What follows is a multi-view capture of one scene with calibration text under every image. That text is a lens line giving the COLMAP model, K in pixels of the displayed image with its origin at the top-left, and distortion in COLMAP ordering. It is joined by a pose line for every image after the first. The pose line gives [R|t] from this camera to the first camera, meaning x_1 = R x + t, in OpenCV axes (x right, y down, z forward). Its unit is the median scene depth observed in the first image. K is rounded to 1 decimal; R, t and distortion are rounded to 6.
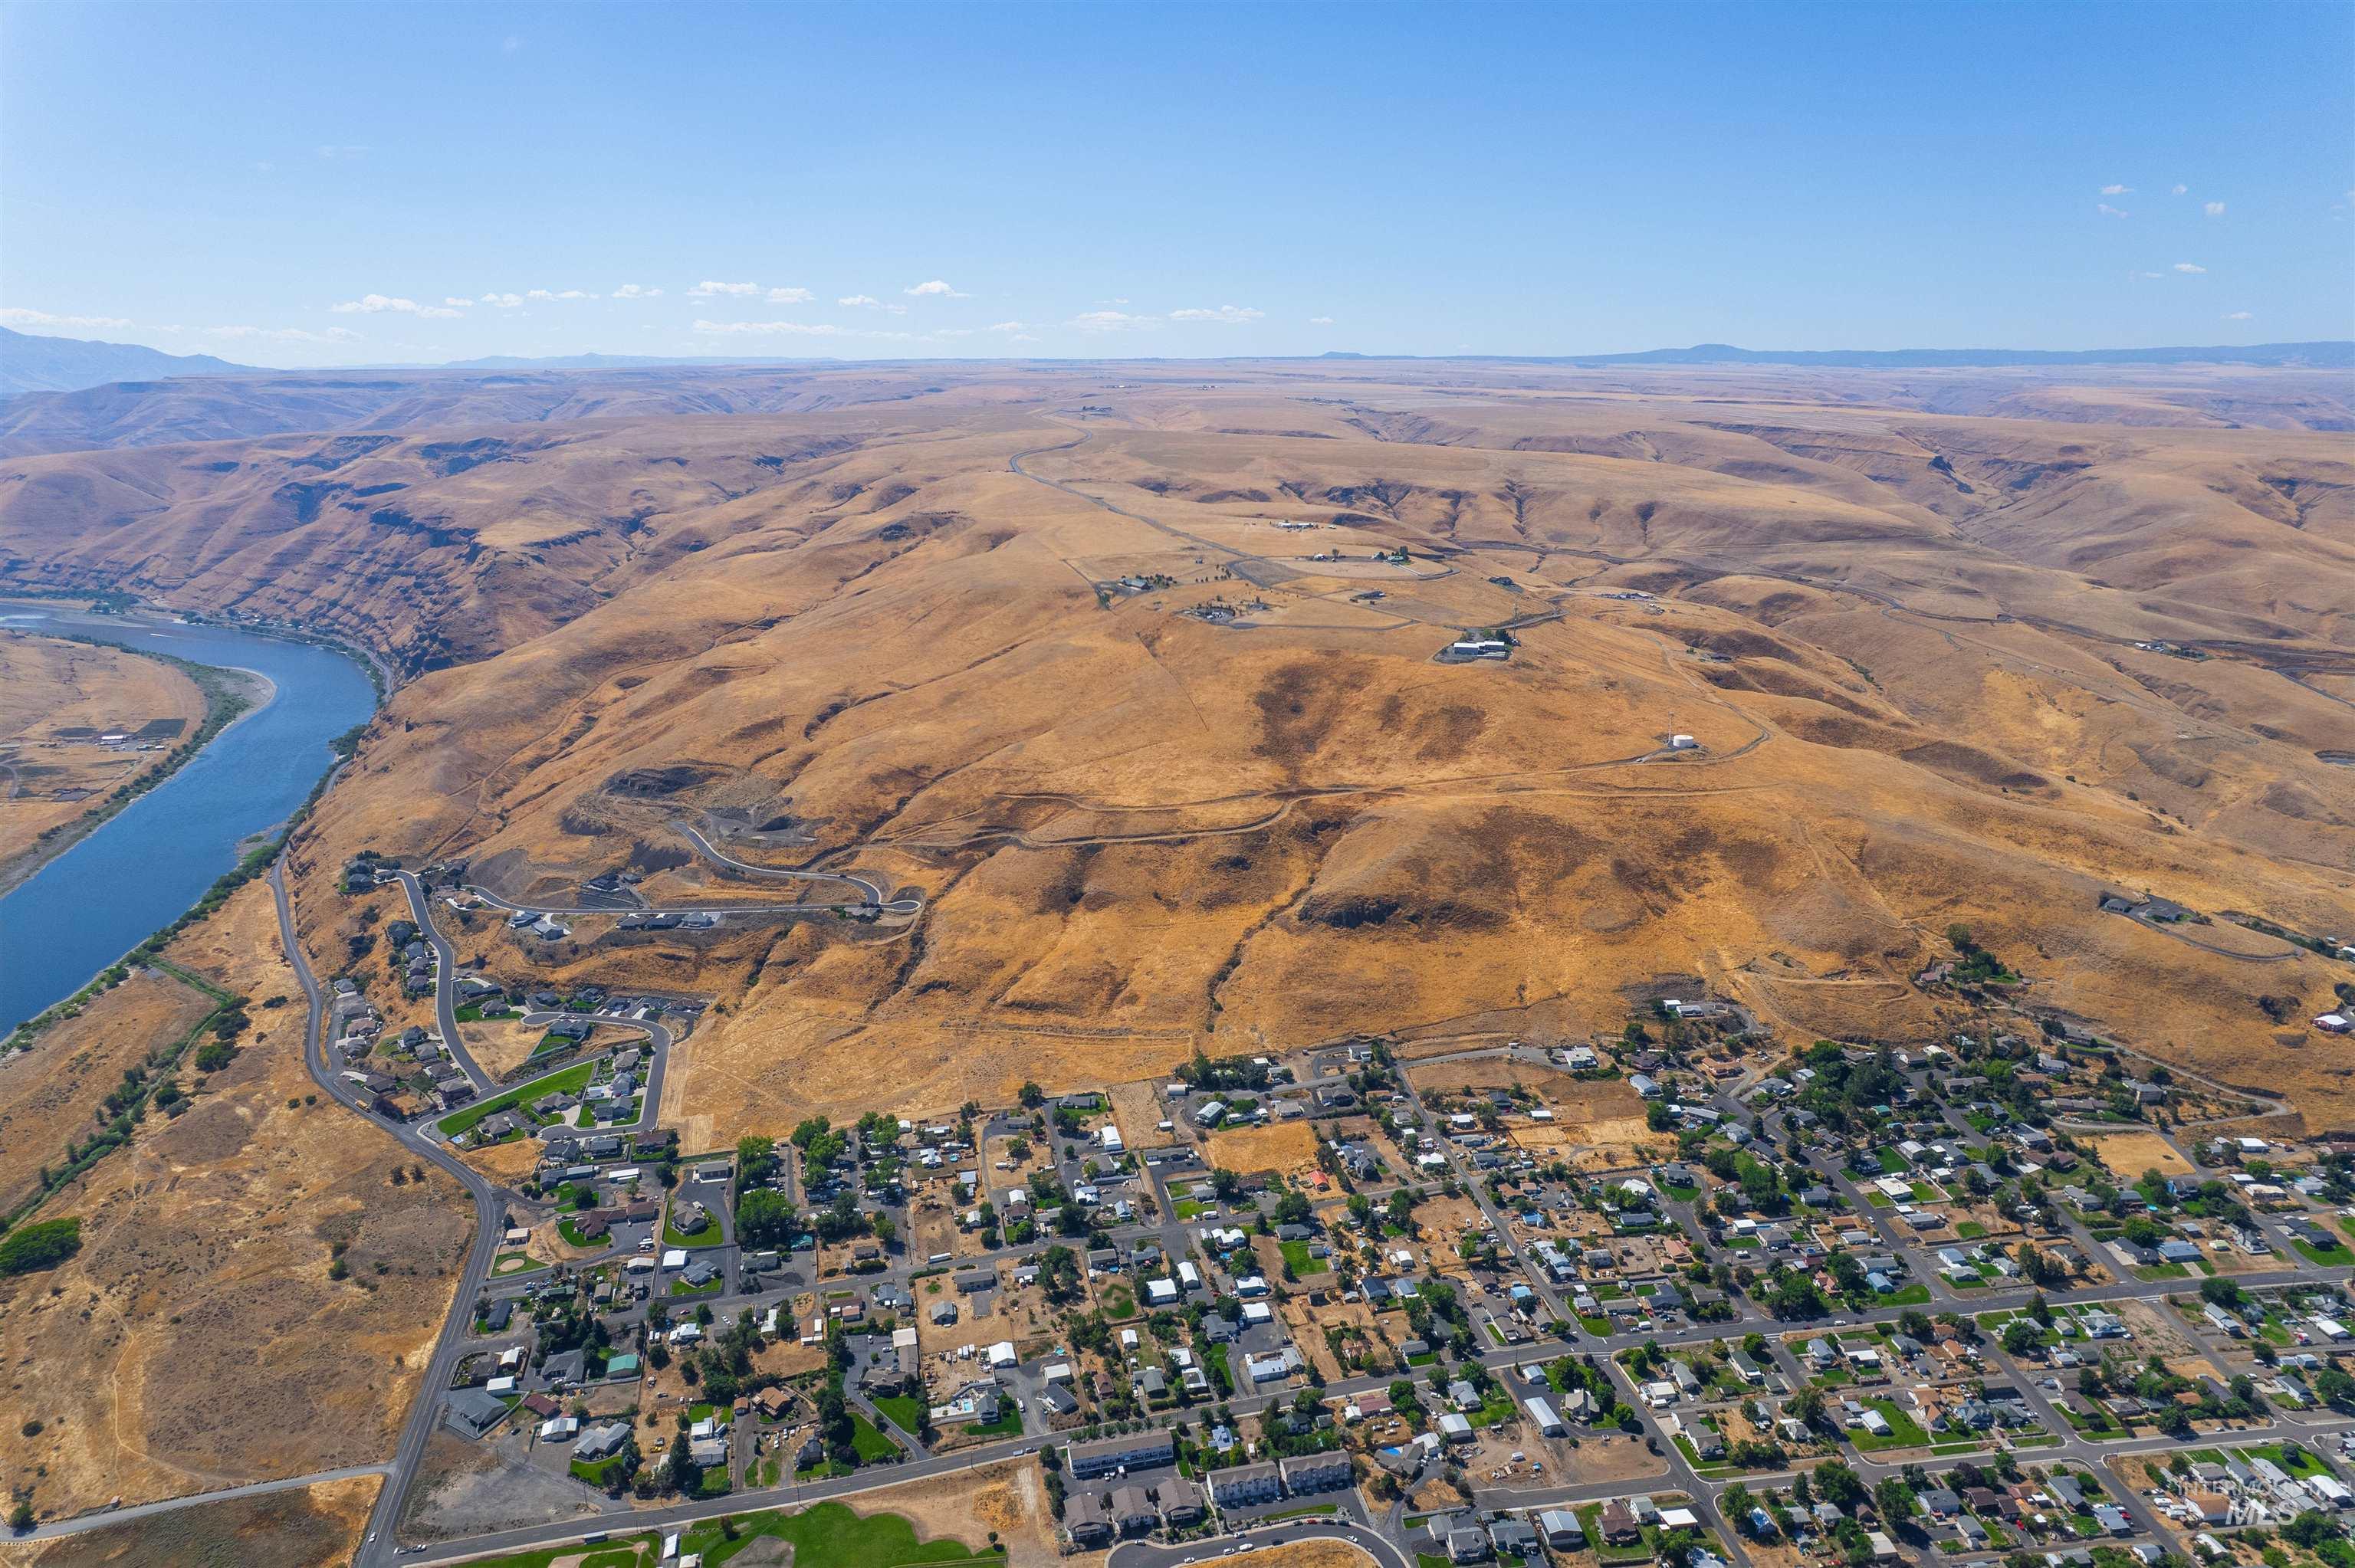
lens RADIAL K [[1505.1, 0, 1192.7], [0, 1505.1, 773.8], [0, 0, 1]] dist [-0.075617, 0.069313]
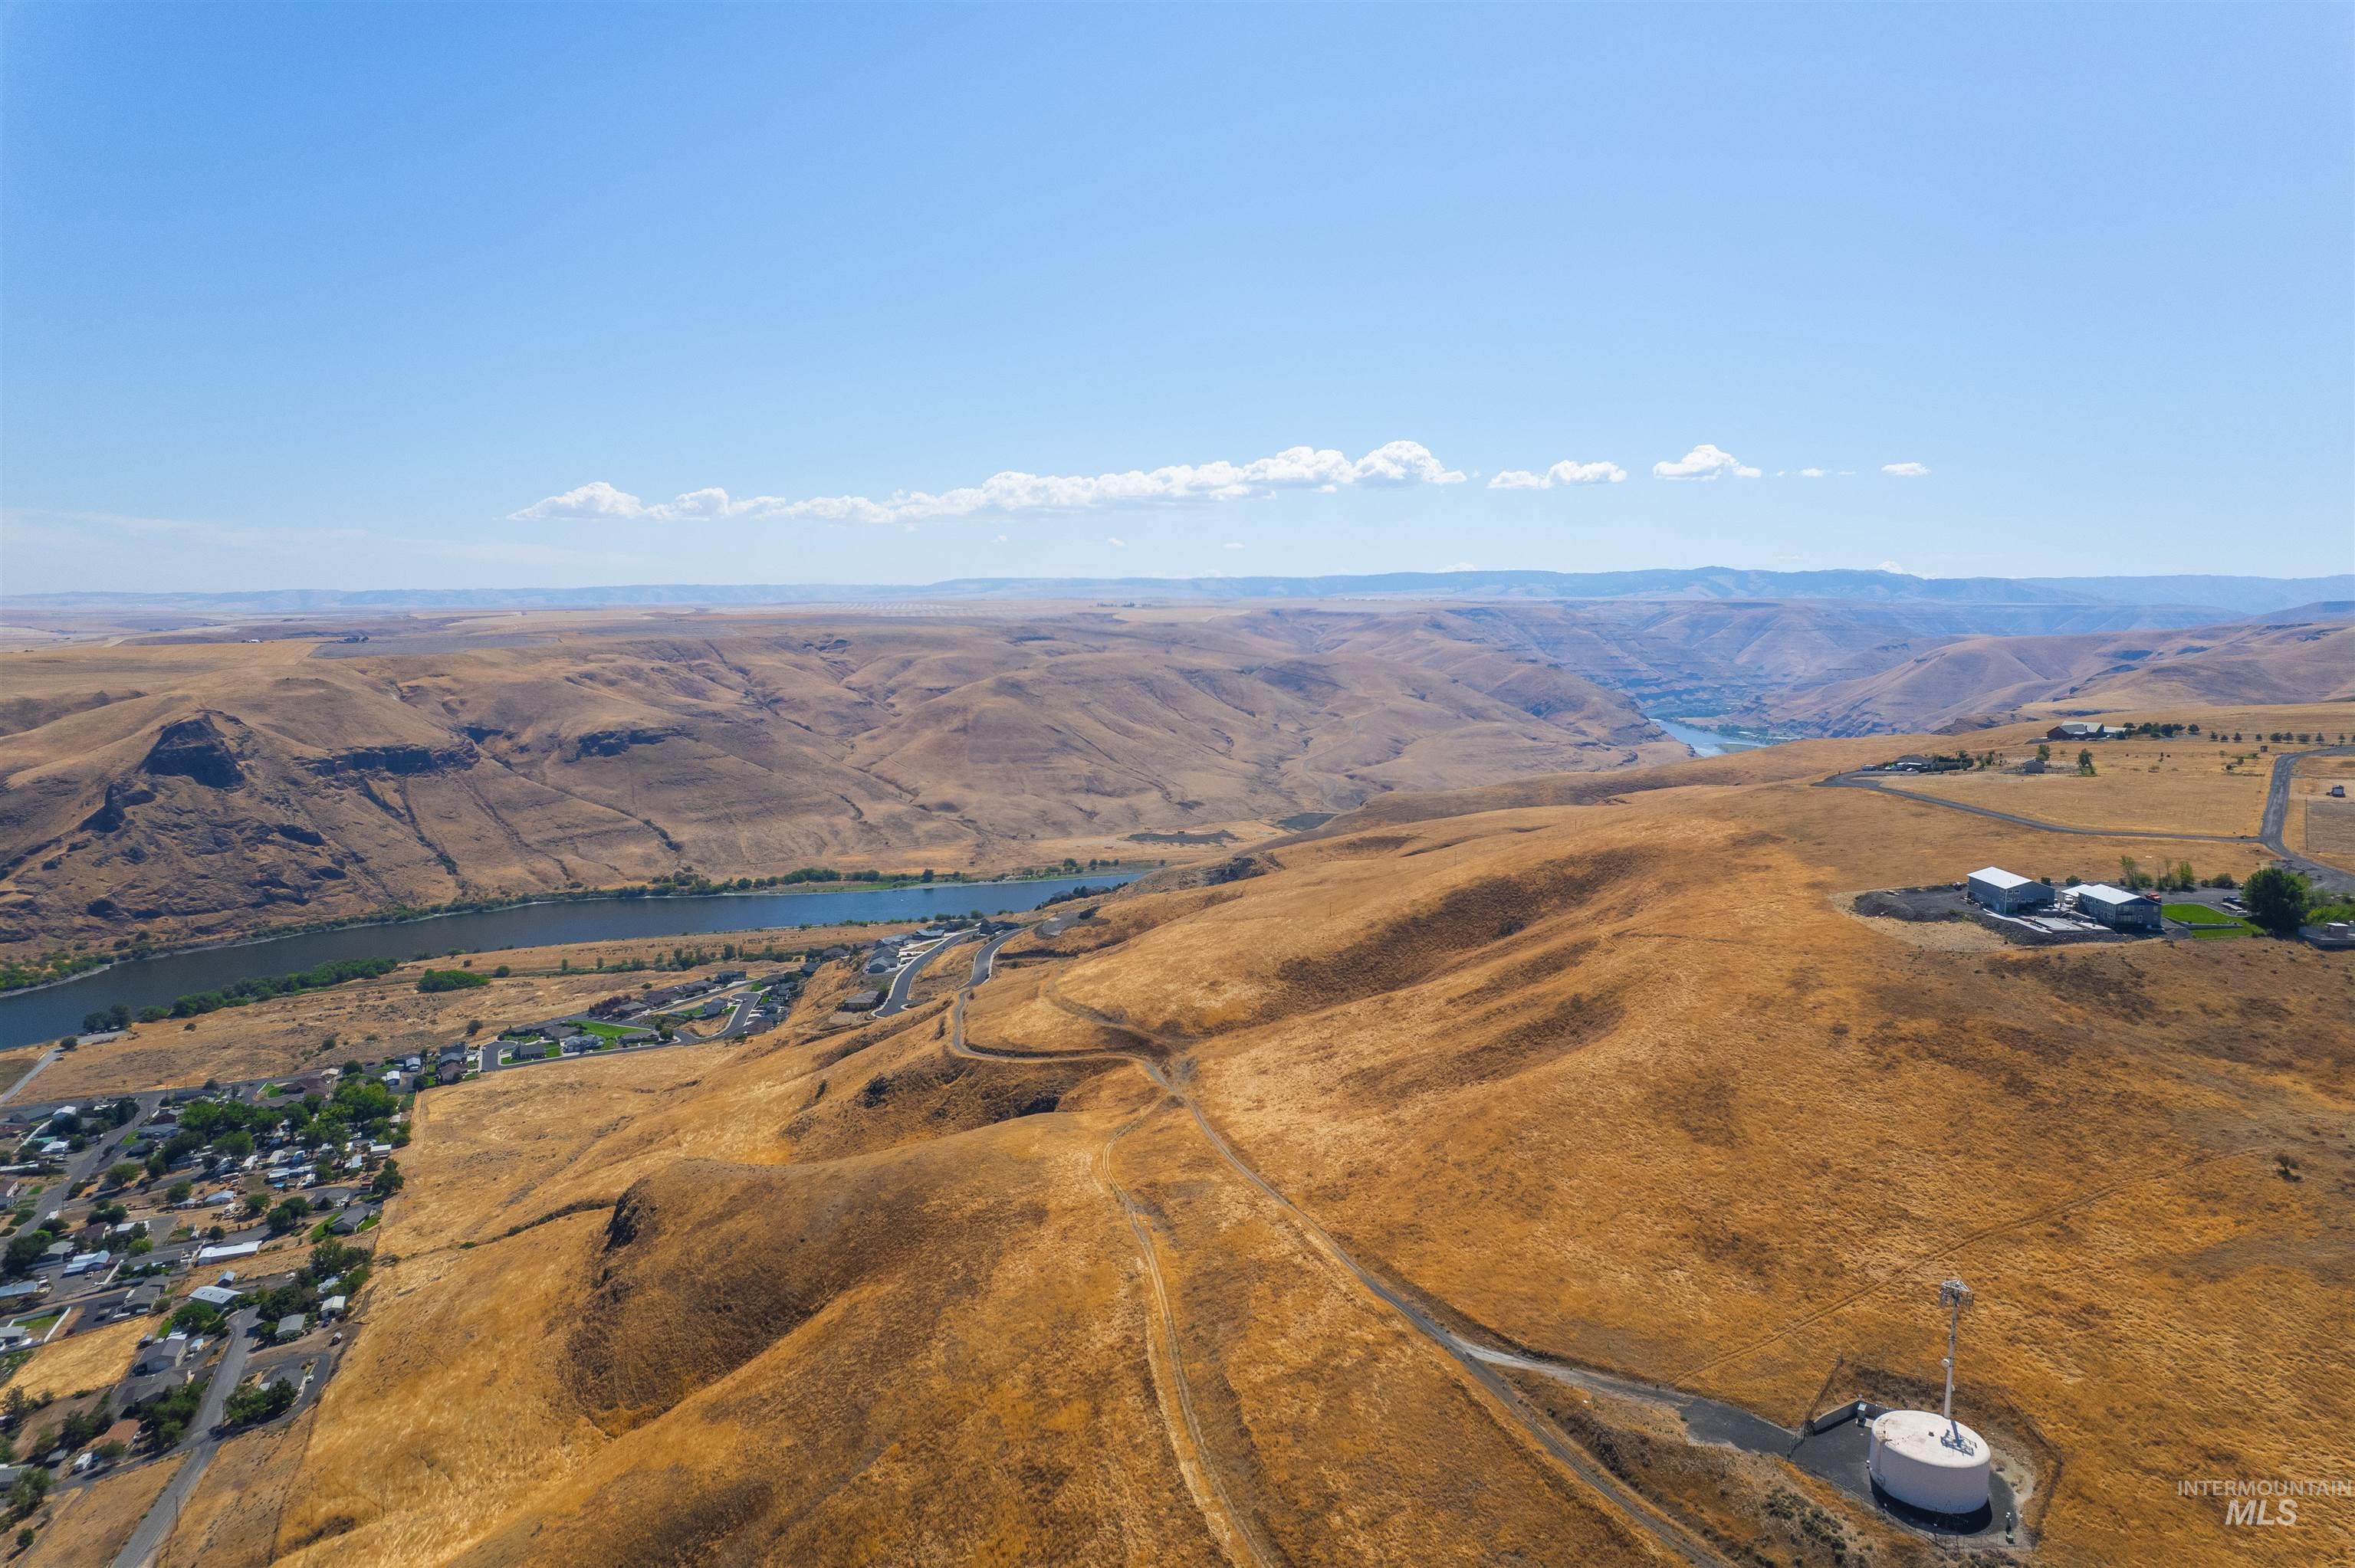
lens RADIAL K [[1505.1, 0, 1196.4], [0, 1505.1, 794.0], [0, 0, 1]] dist [-0.075617, 0.069313]
pose [[0.183387, 0.110914, -0.976764, 0.495883], [-0.259894, 0.963731, 0.060639, -0.089744], [0.948063, 0.242735, 0.205561, 0.903073]]
